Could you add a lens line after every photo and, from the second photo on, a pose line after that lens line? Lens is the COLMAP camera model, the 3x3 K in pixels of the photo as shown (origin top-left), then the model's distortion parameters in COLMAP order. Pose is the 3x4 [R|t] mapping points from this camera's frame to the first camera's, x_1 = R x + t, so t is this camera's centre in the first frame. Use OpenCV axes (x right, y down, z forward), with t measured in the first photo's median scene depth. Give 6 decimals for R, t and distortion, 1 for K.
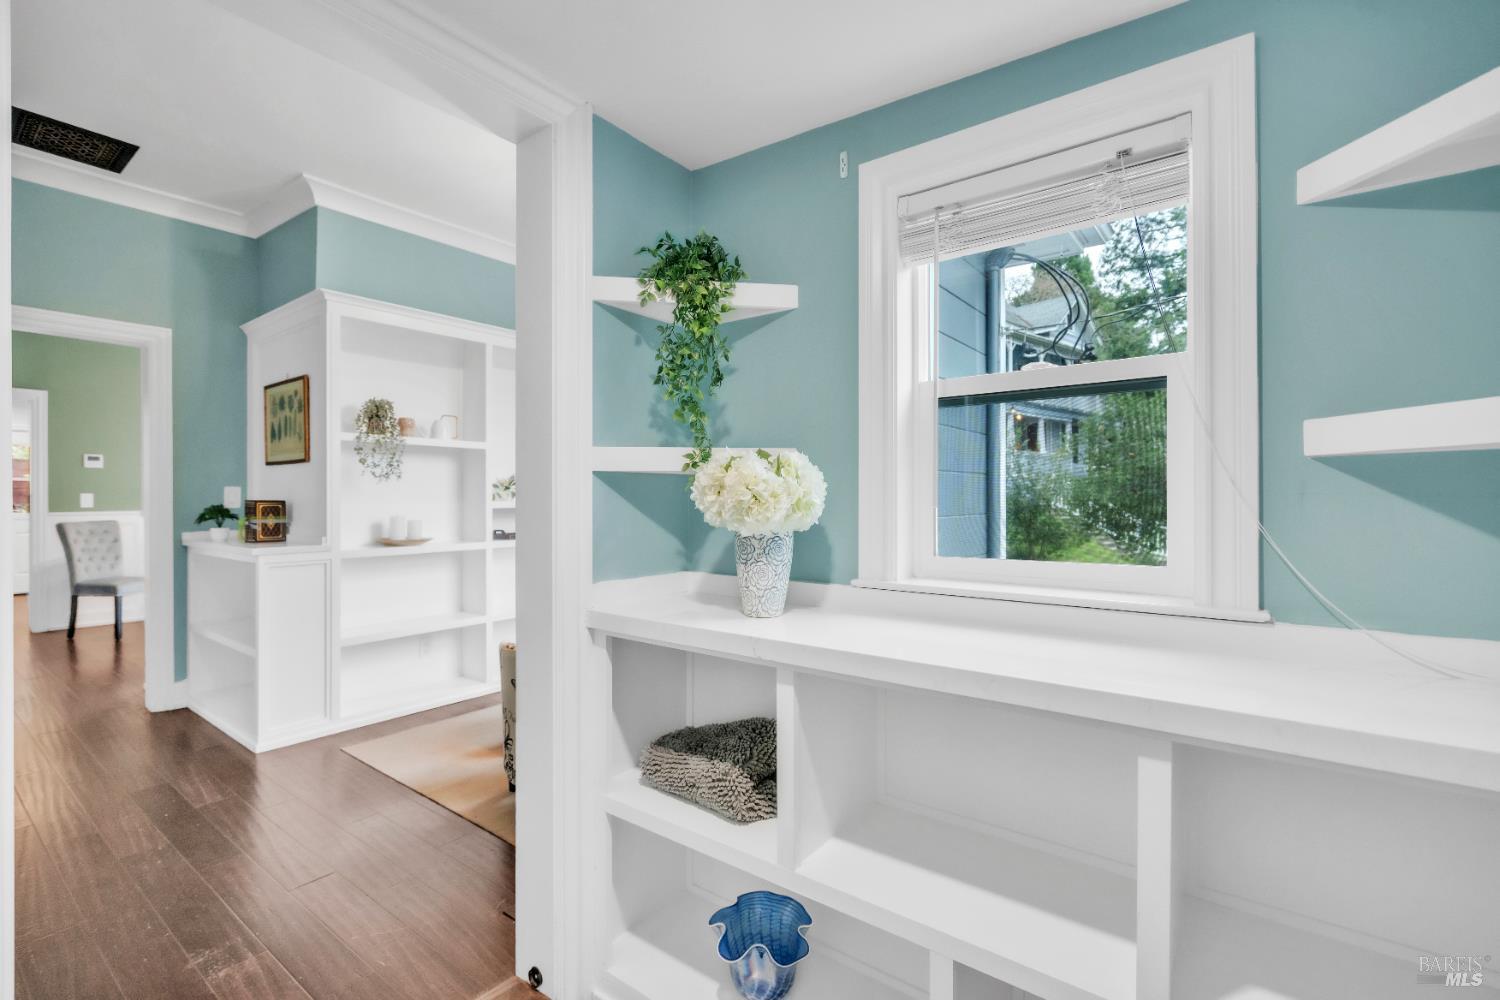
lens RADIAL K [[678.6, 0, 755.0], [0, 678.6, 497.8], [0, 0, 1]] dist [-0.001077, 0.001094]
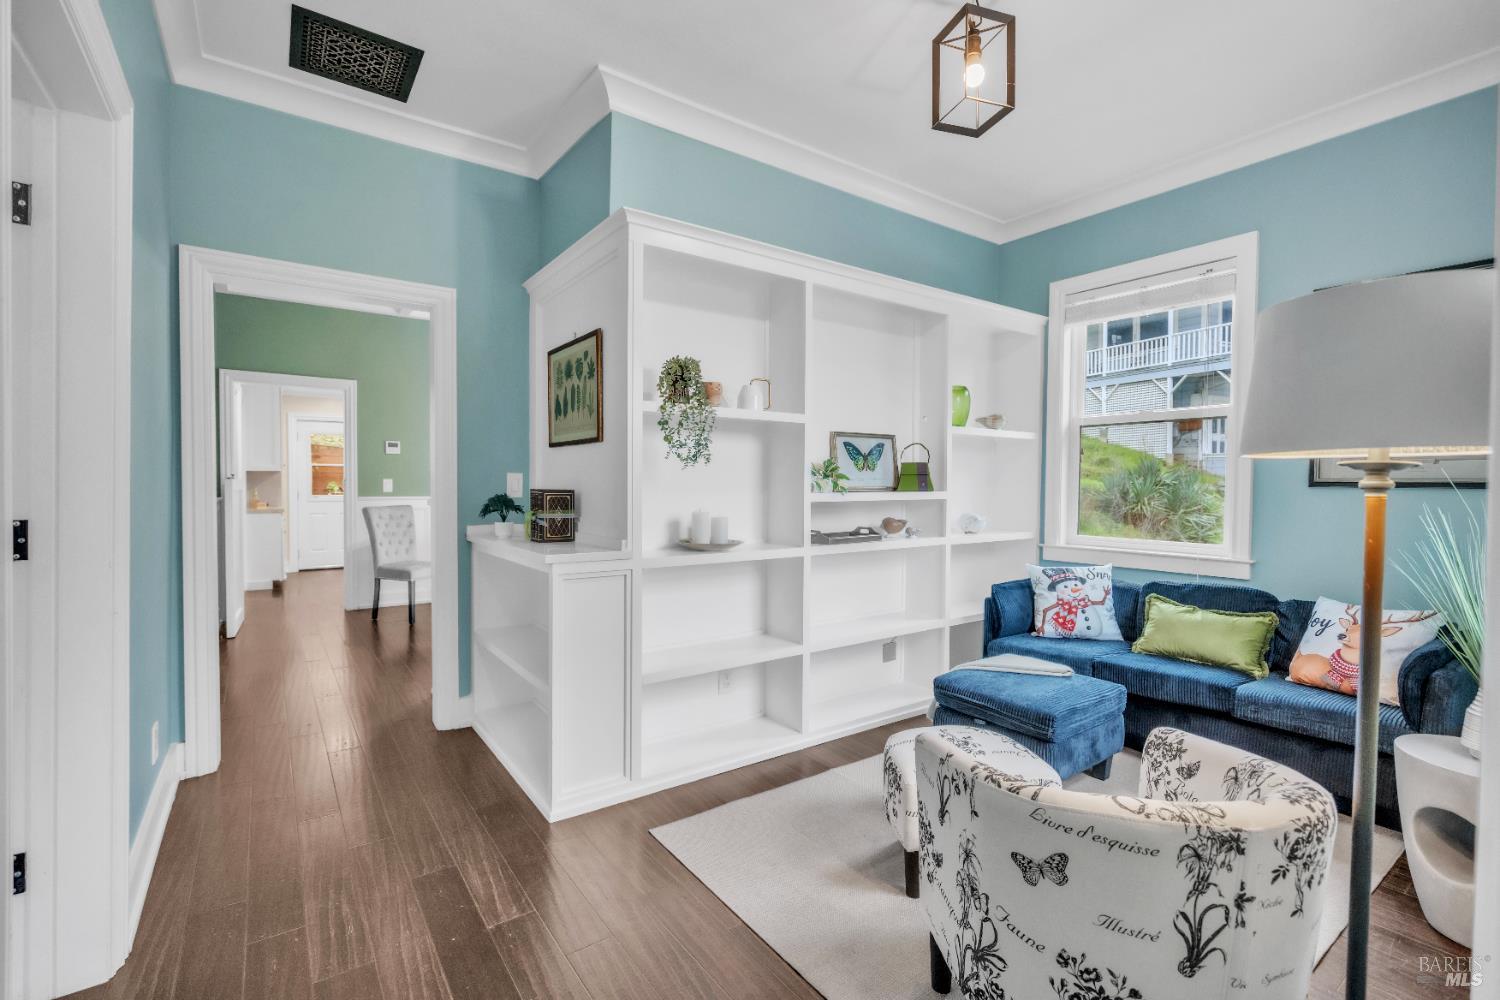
lens RADIAL K [[678.6, 0, 749.1], [0, 678.6, 496.9], [0, 0, 1]] dist [-0.001077, 0.001094]
pose [[0.955636, 0.012543, -0.294284, -0.249751], [-0.006948, 0.999775, 0.020050, -0.005523], [0.294469, -0.017115, 0.955508, 0.284706]]
